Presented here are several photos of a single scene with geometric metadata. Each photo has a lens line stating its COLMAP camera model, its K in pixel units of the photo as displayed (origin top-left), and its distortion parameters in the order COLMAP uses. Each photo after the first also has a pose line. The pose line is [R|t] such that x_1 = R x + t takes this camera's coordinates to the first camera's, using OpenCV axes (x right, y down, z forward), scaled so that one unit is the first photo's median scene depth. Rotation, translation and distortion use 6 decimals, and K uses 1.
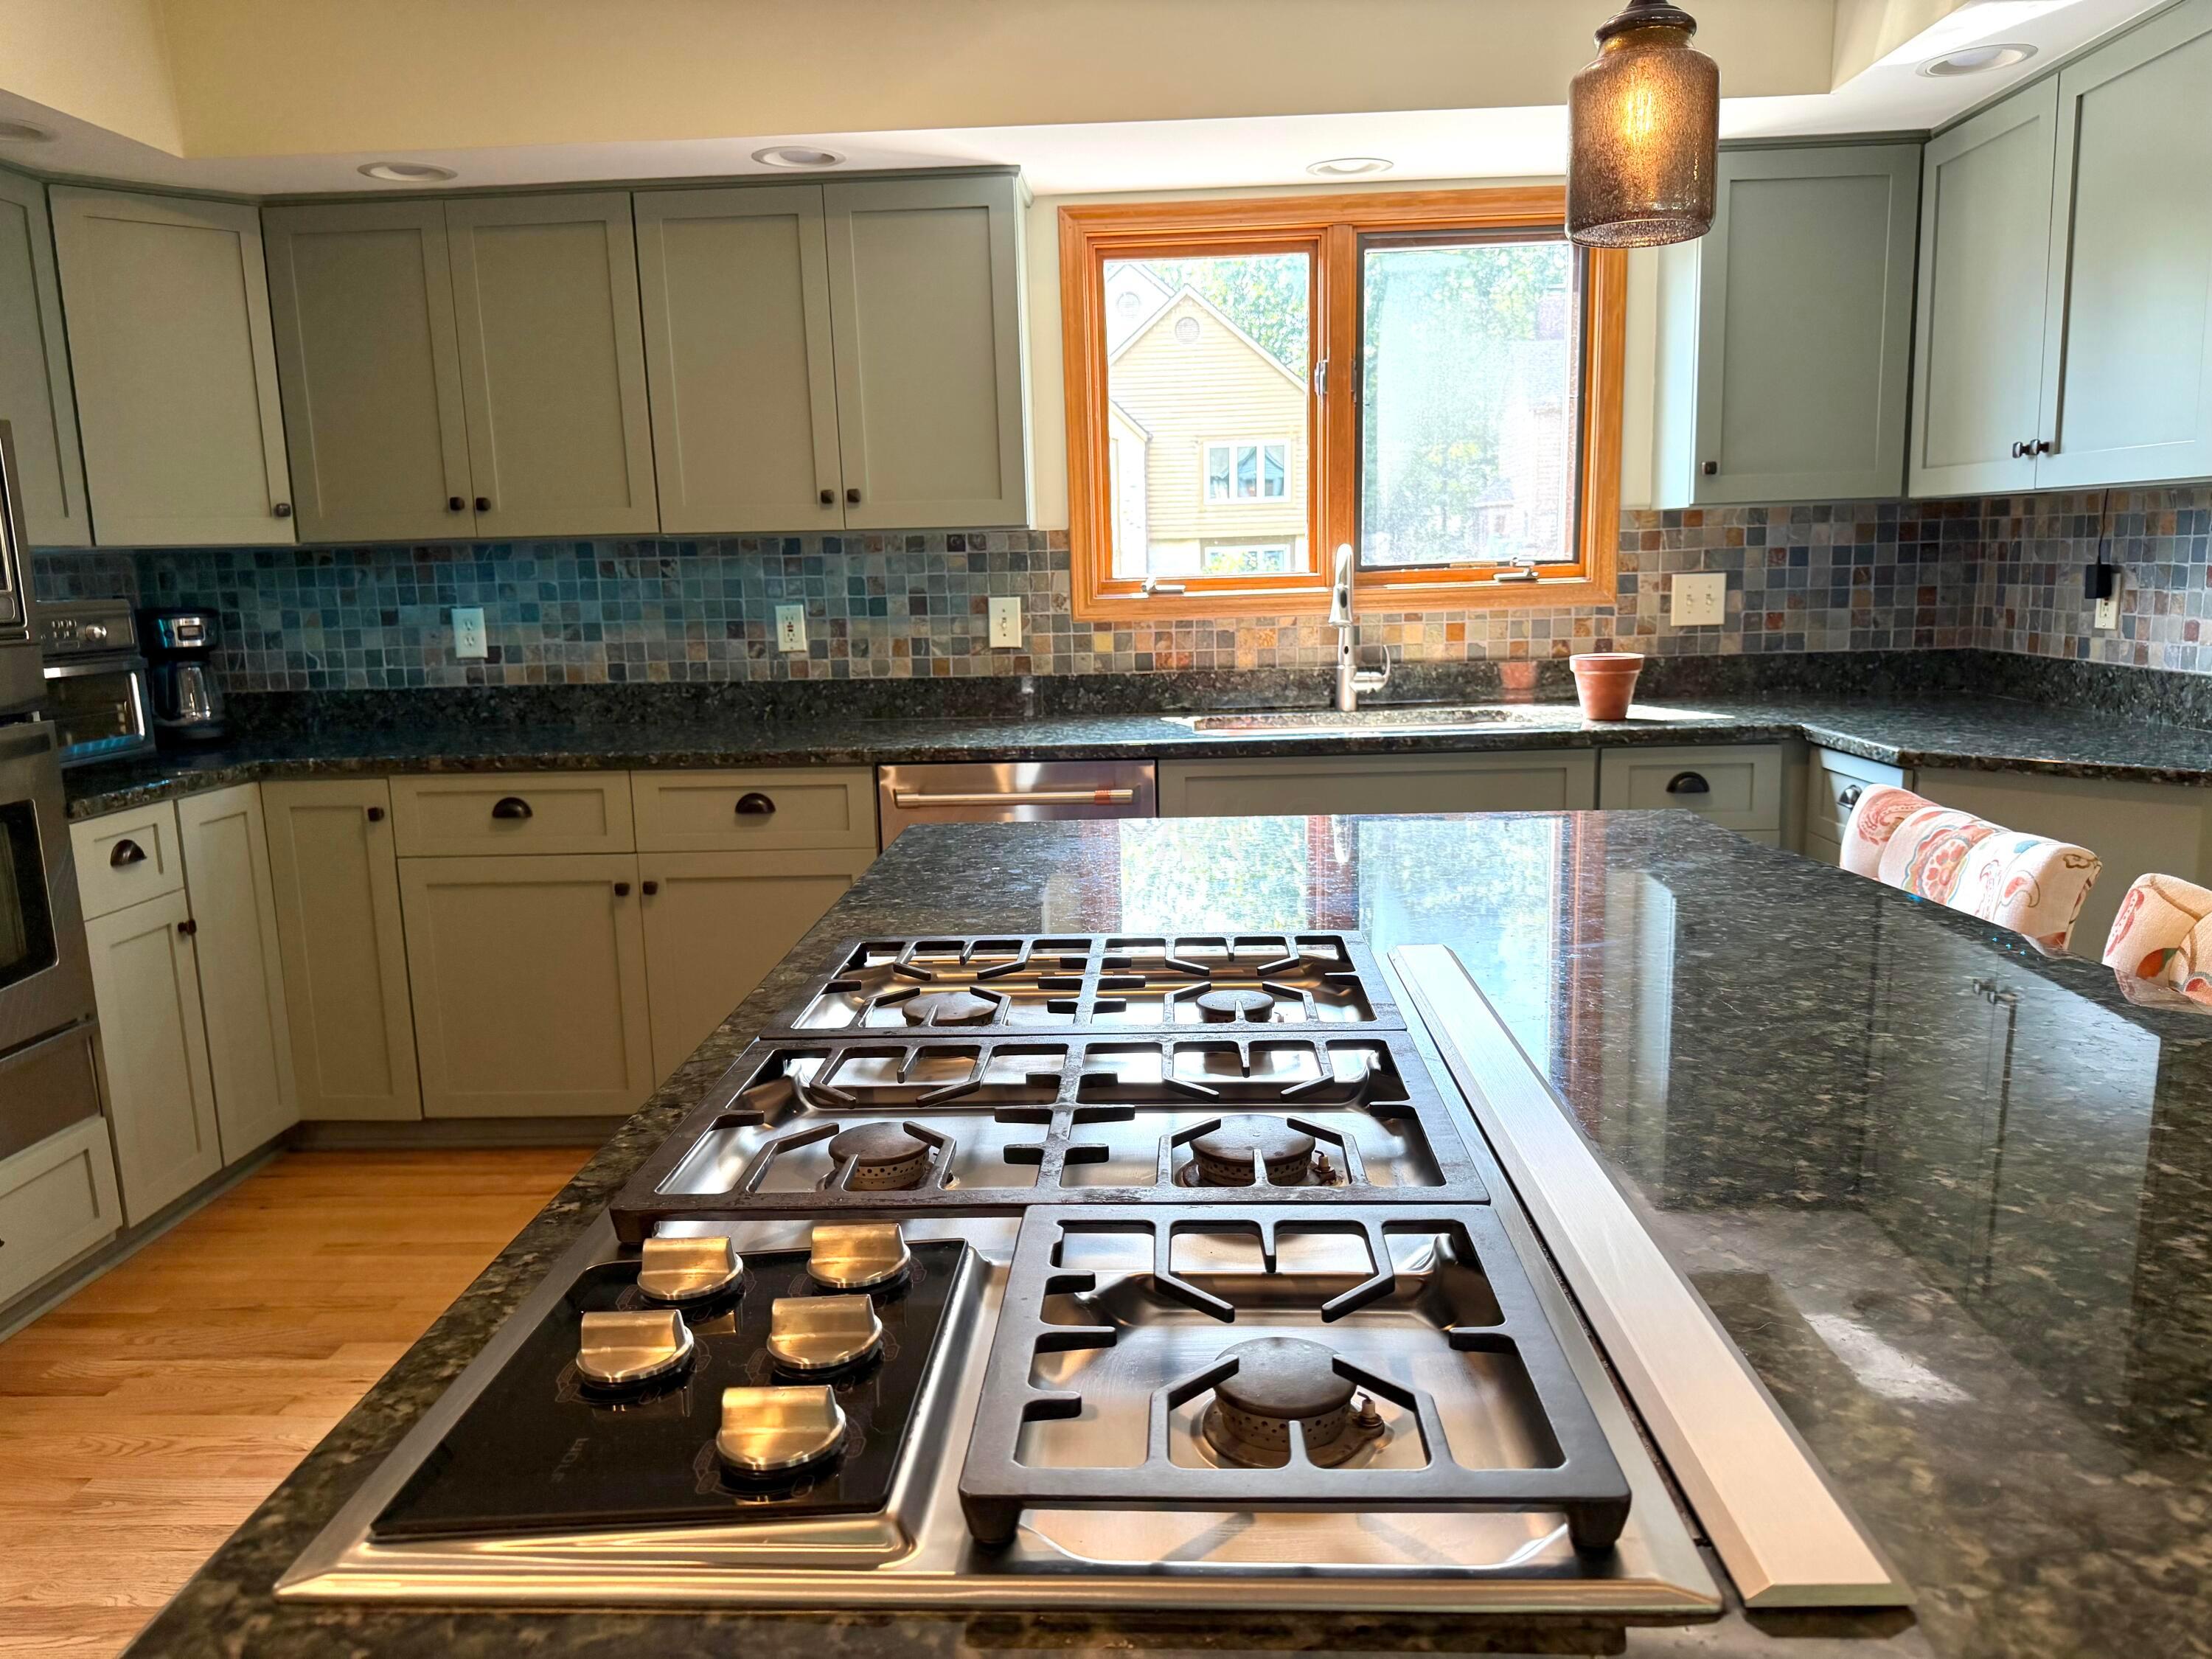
lens RADIAL K [[1545.4, 0, 1110.1], [0, 1545.4, 830.1], [0, 0, 1]] dist [0.002919, -0.000074]
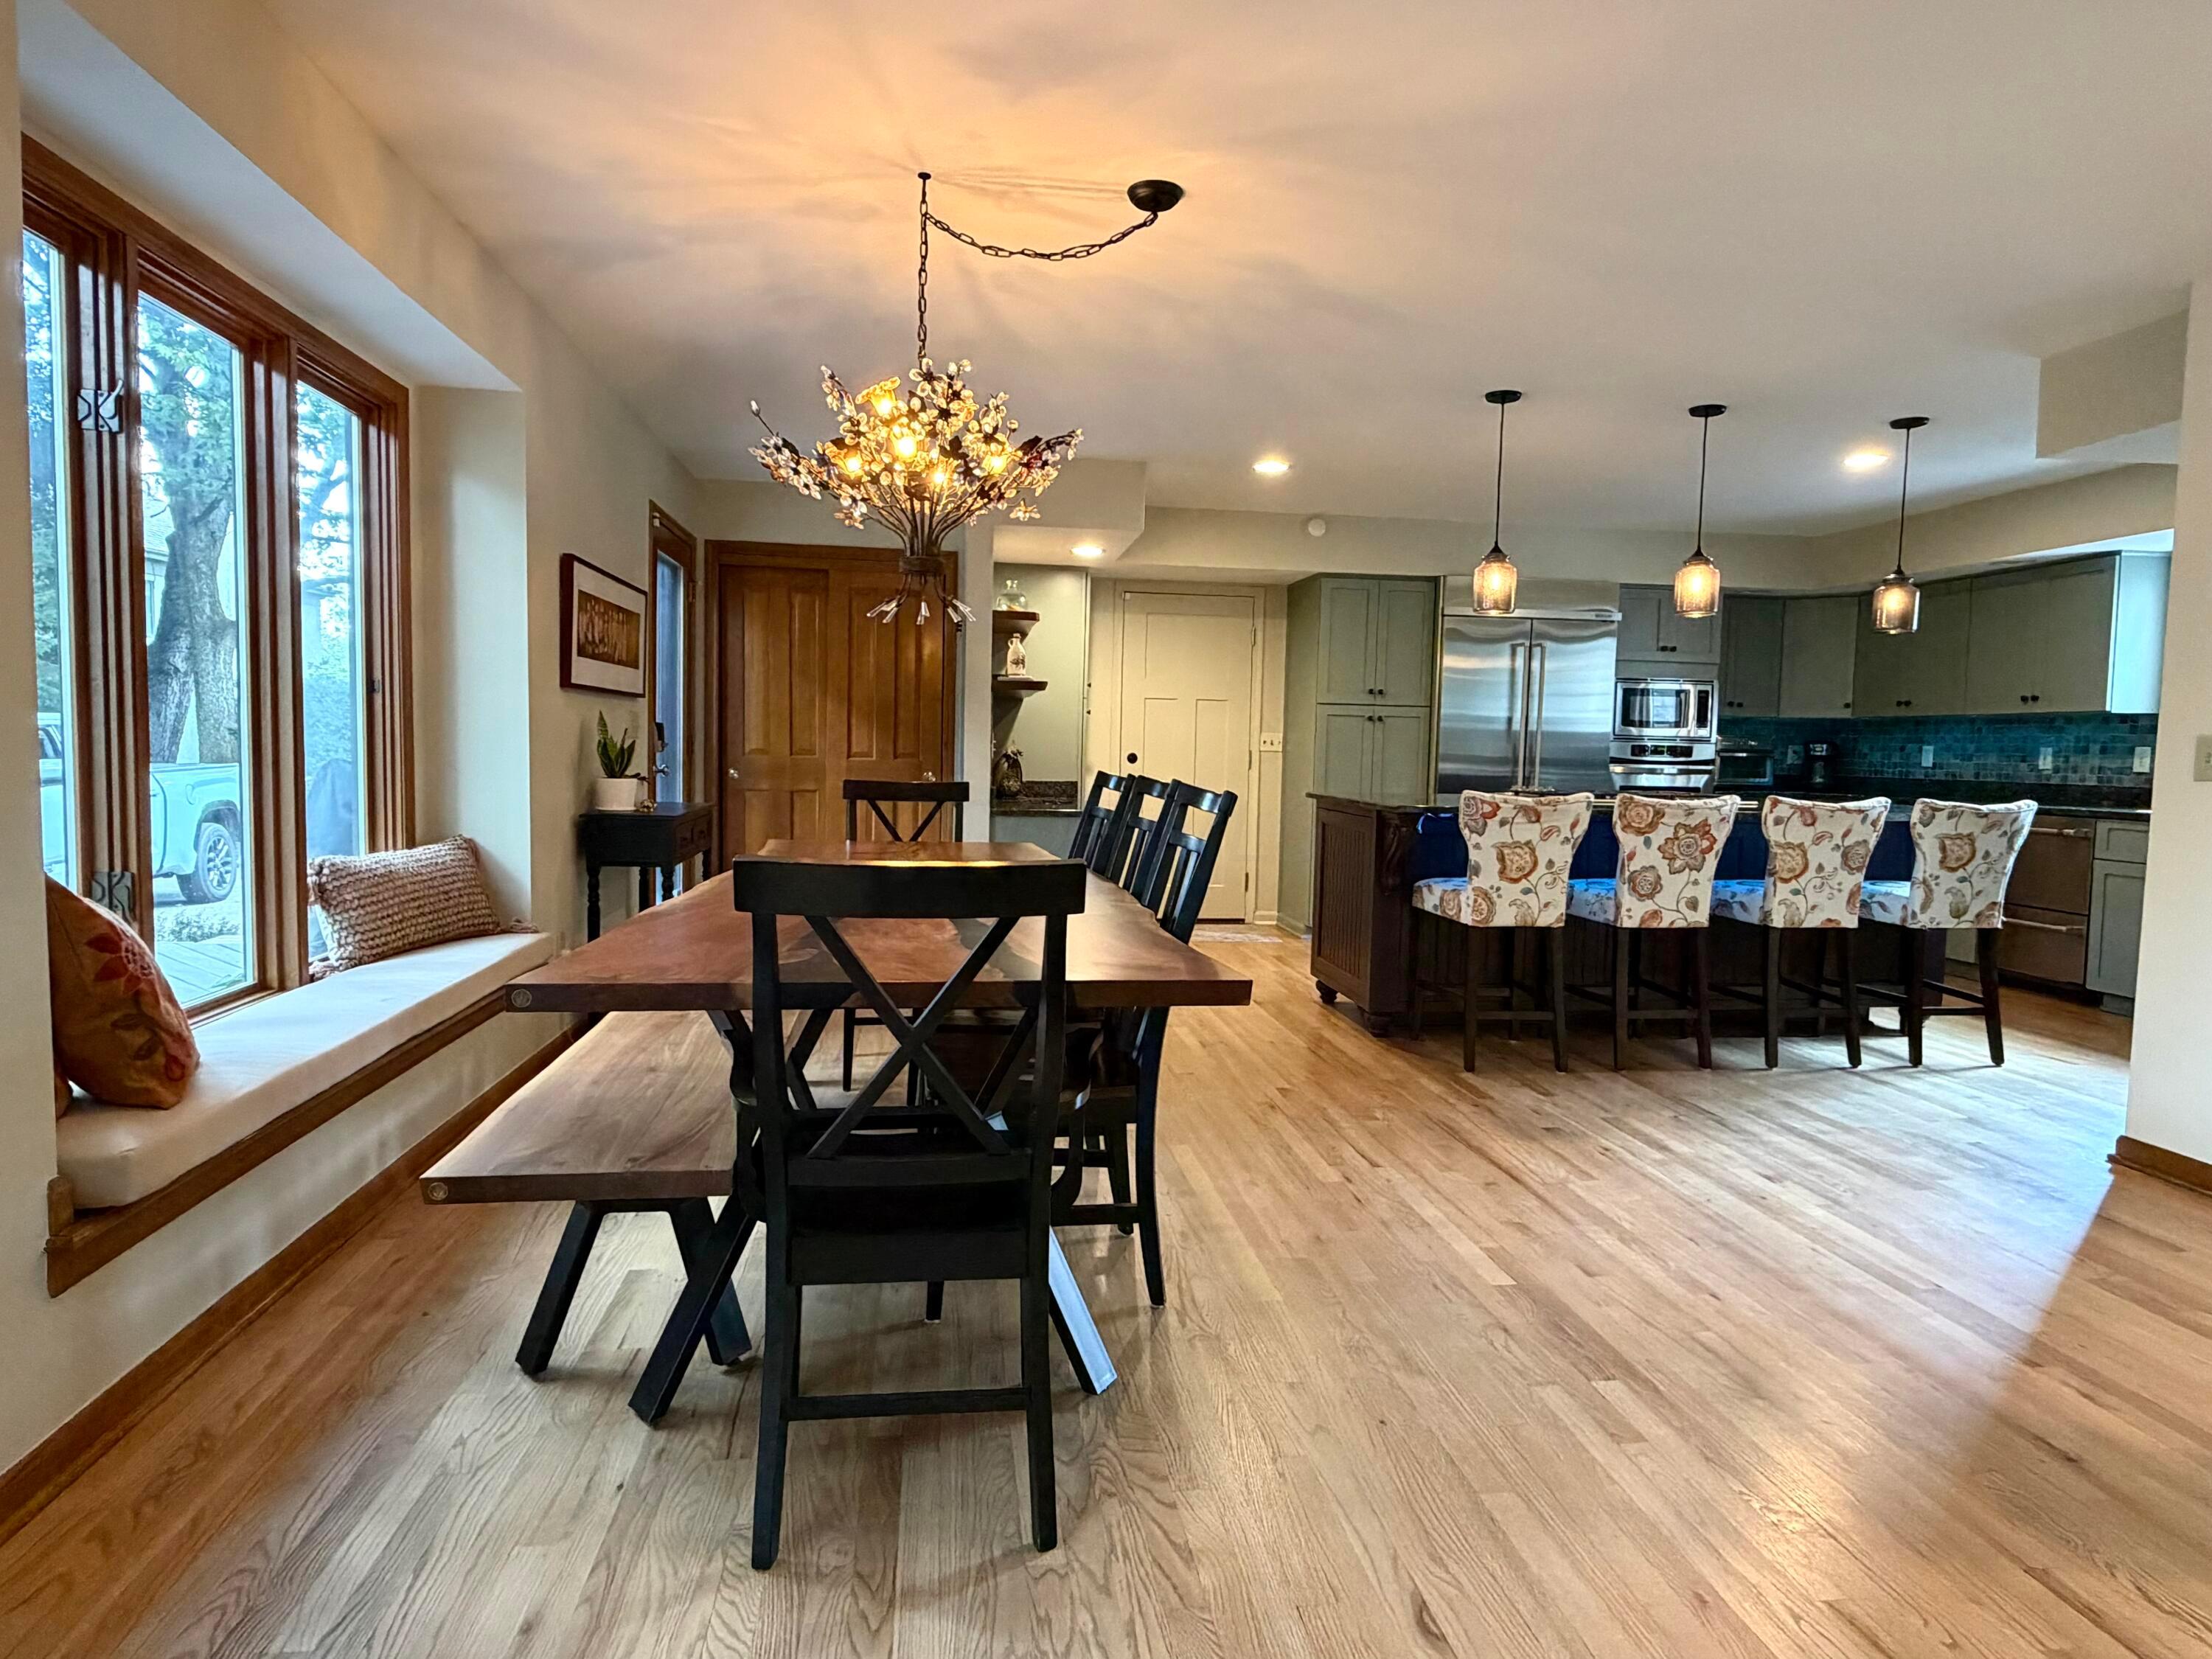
lens RADIAL K [[1238.7, 0, 1105.9], [0, 1238.7, 826.6], [0, 0, 1]] dist [0.000327, 0.000232]
pose [[0.170047, 0.092132, -0.981120, 1.246351], [-0.191165, 0.979791, 0.058875, 0.106245], [0.966716, 0.177544, 0.184223, -0.540450]]
